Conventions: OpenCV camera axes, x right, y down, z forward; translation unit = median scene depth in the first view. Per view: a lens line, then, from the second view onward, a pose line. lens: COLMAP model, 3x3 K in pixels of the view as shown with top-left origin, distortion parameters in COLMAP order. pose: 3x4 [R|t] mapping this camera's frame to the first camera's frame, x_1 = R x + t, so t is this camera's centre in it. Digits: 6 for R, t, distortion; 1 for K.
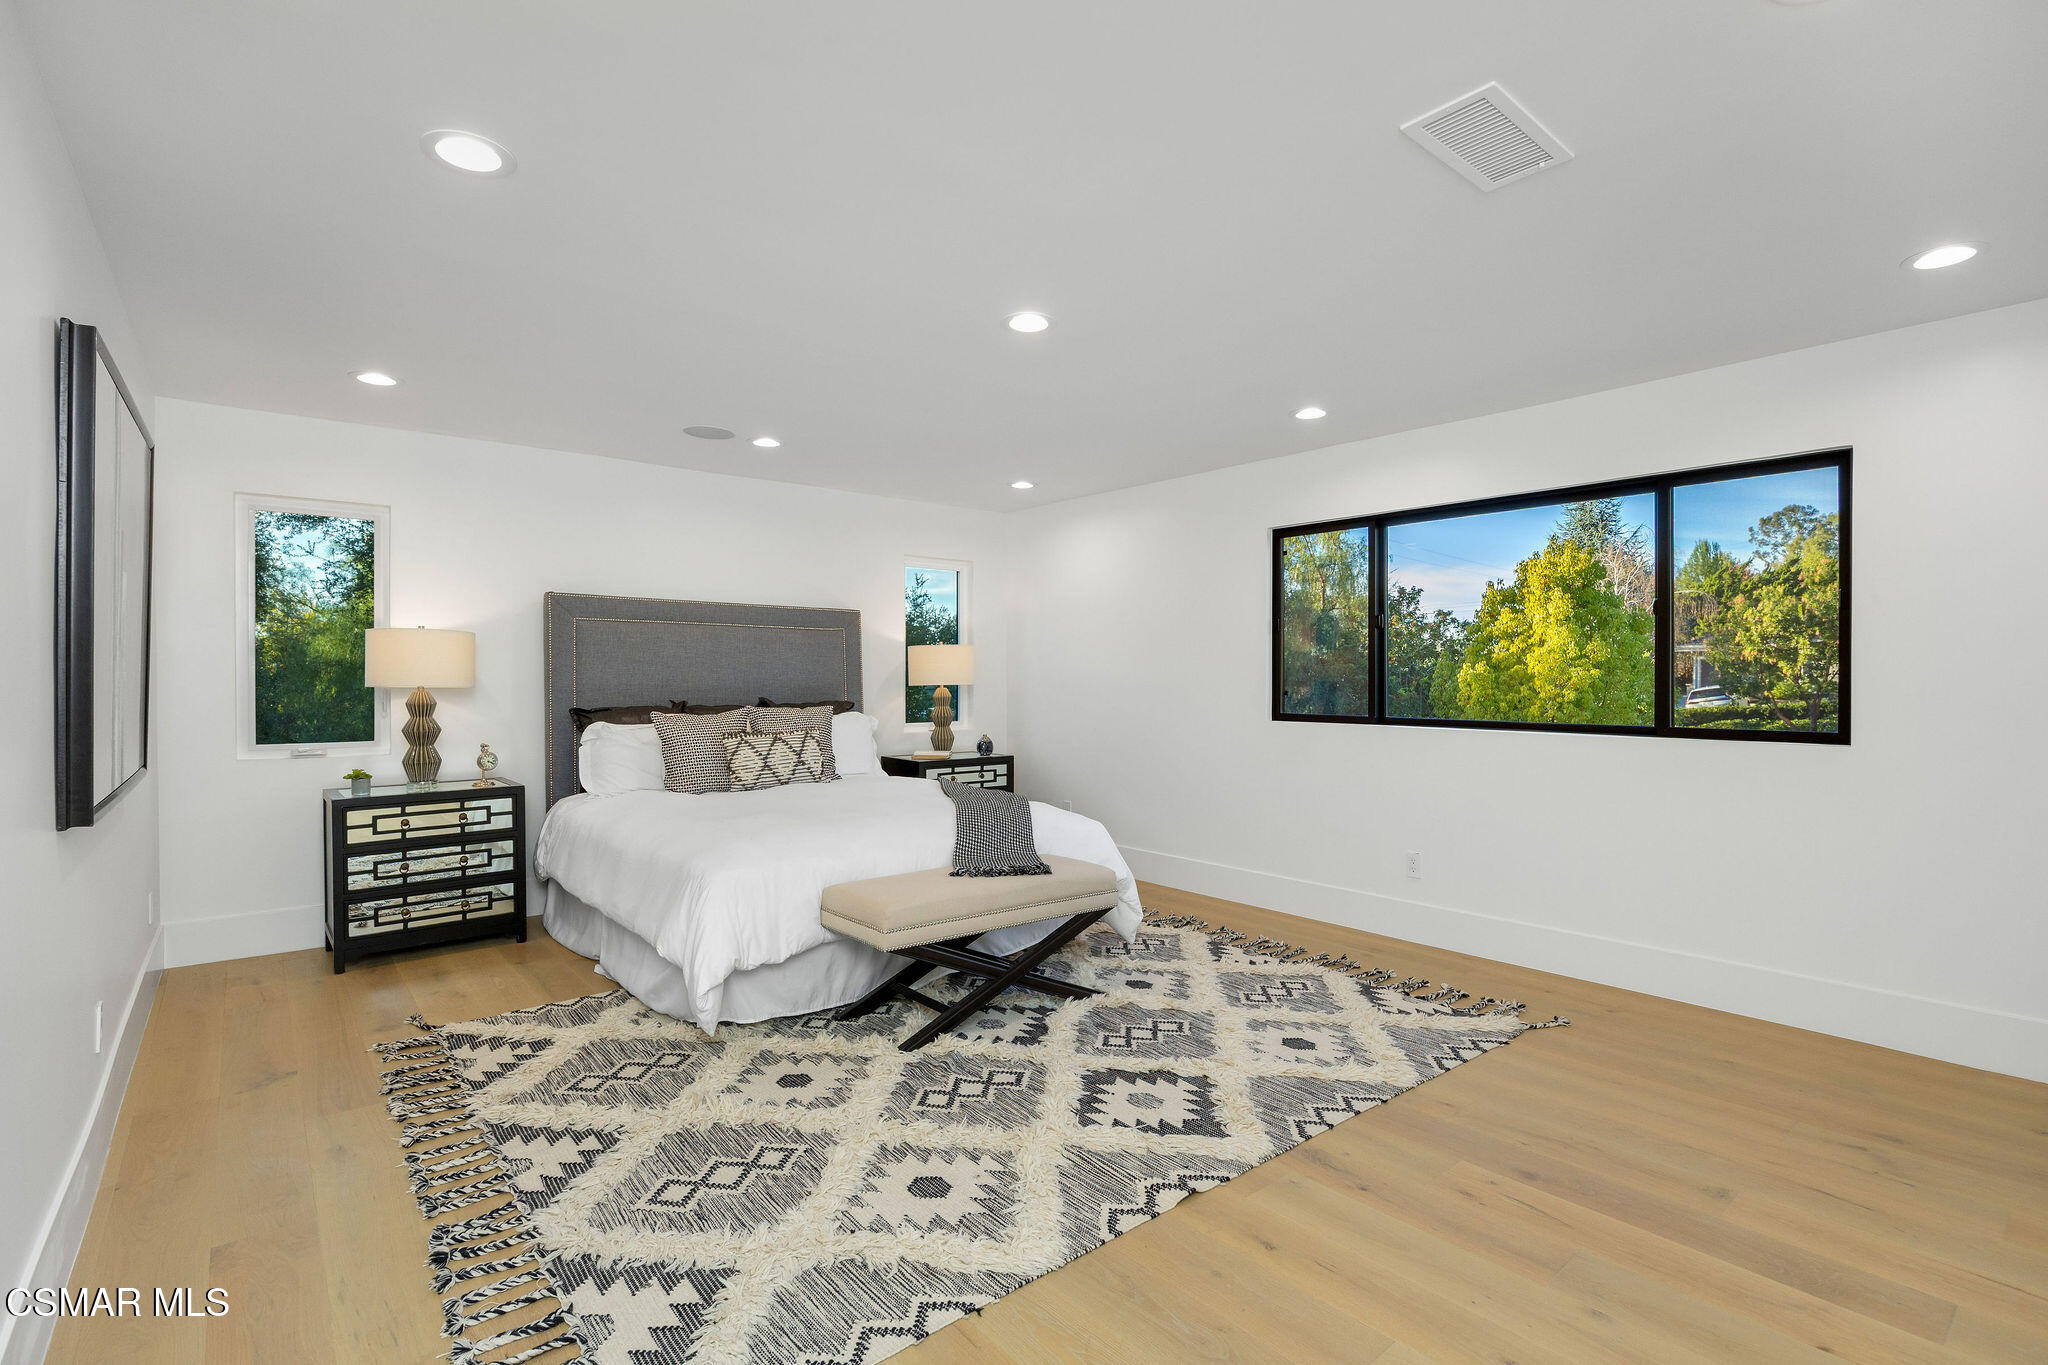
lens RADIAL K [[946.5, 0, 1026.5], [0, 946.5, 689.5], [0, 0, 1]] dist [-0.016226, 0.000755]
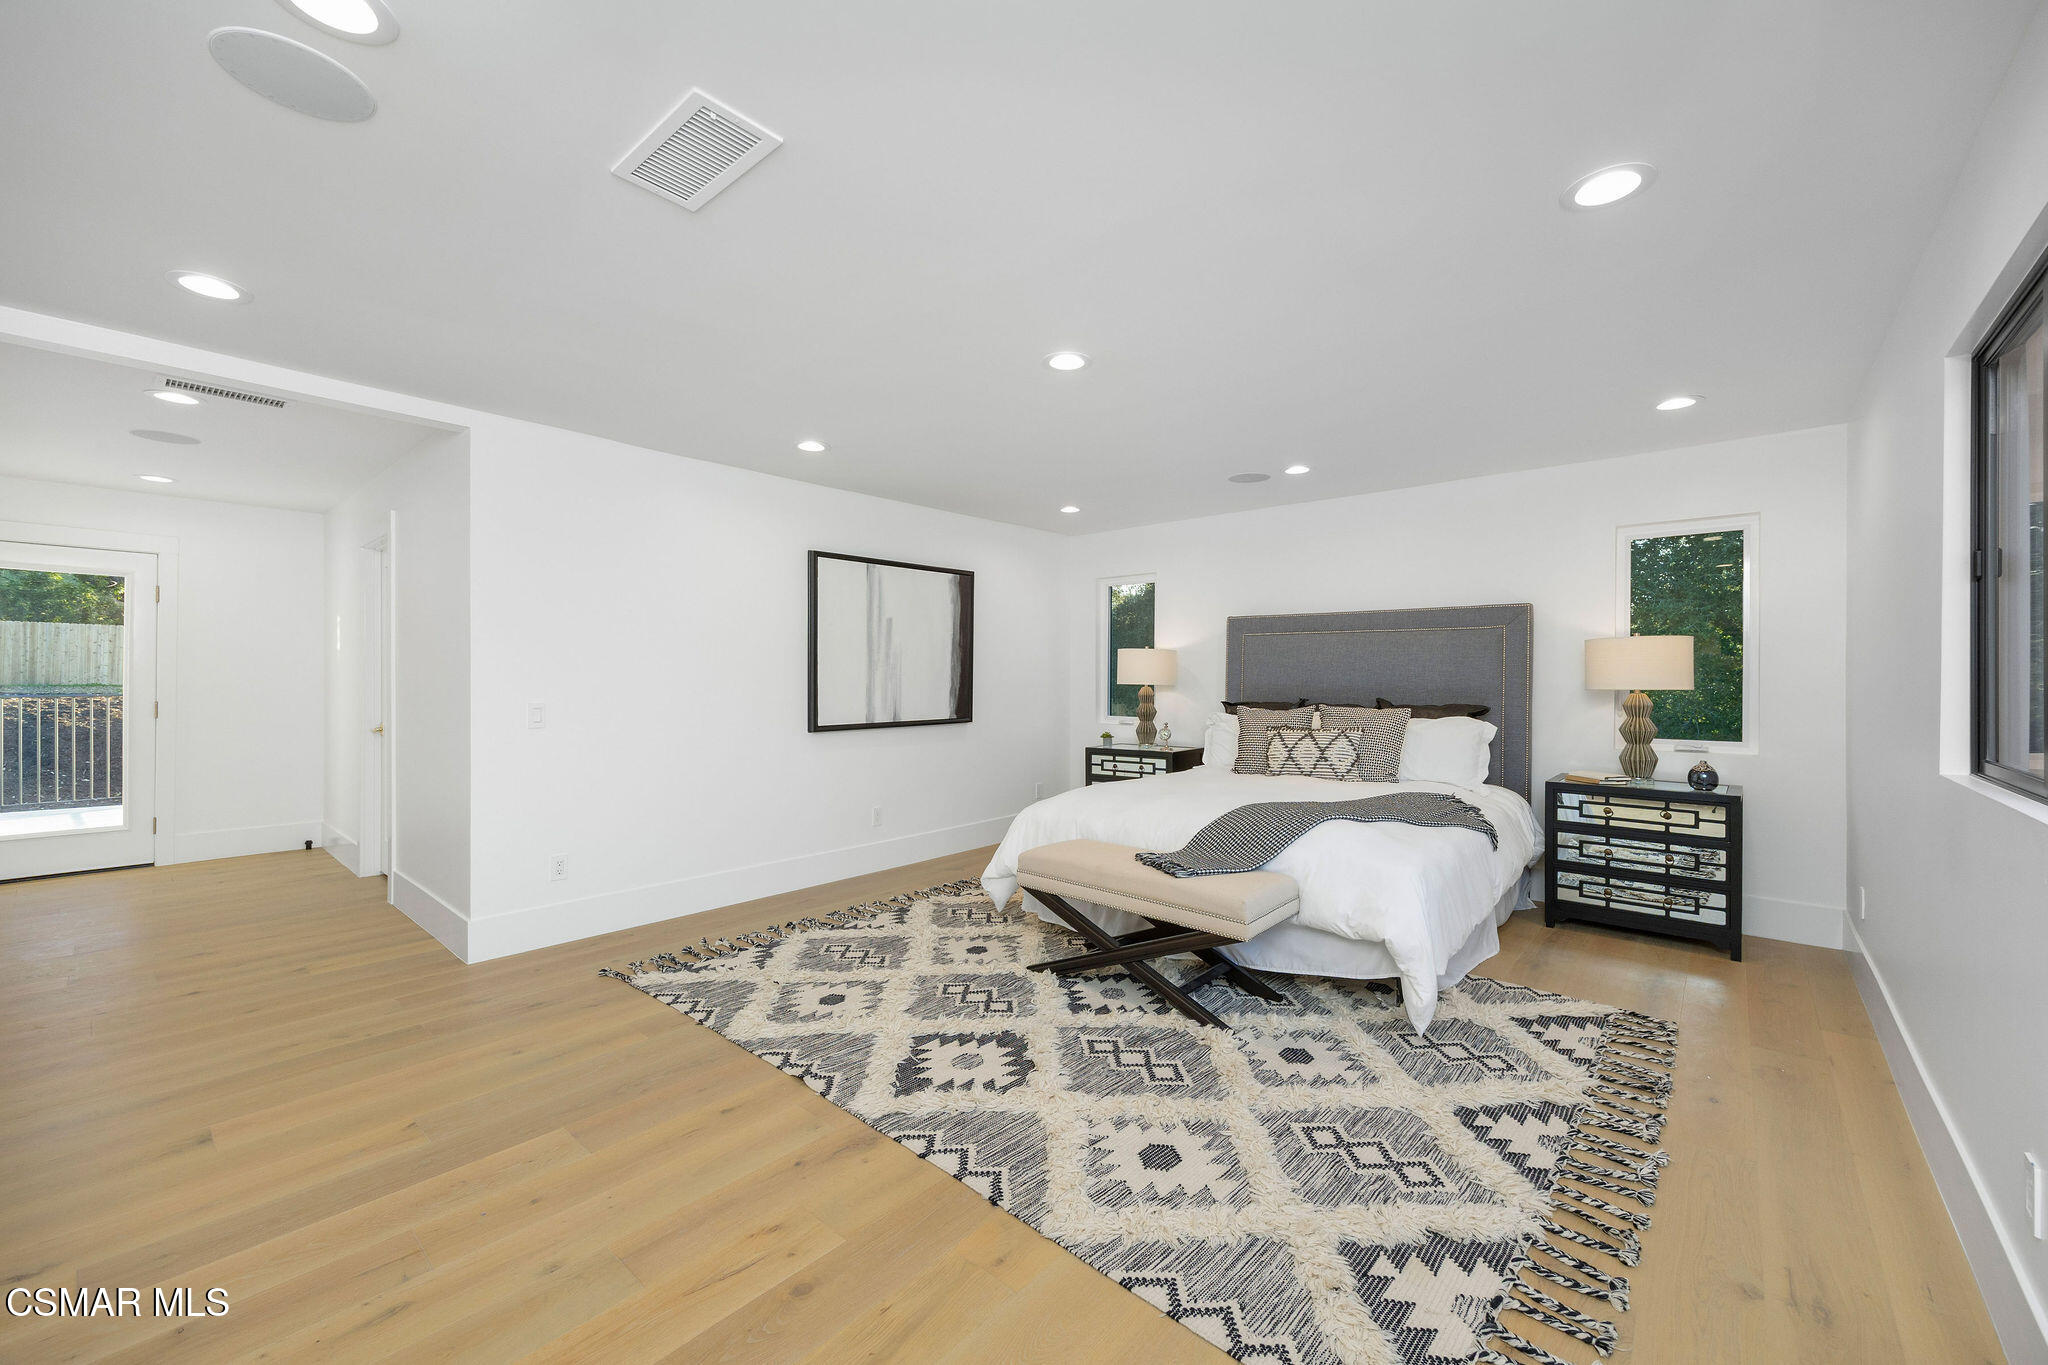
lens RADIAL K [[811.1, 0, 1026.3], [0, 811.1, 671.6], [0, 0, 1]] dist [0.008336, 0.000165]
pose [[0.161110, -0.007800, -0.986906, 0.782697], [-0.018903, 0.999761, -0.010987, -0.005766], [0.986755, 0.020425, 0.160924, 0.661166]]
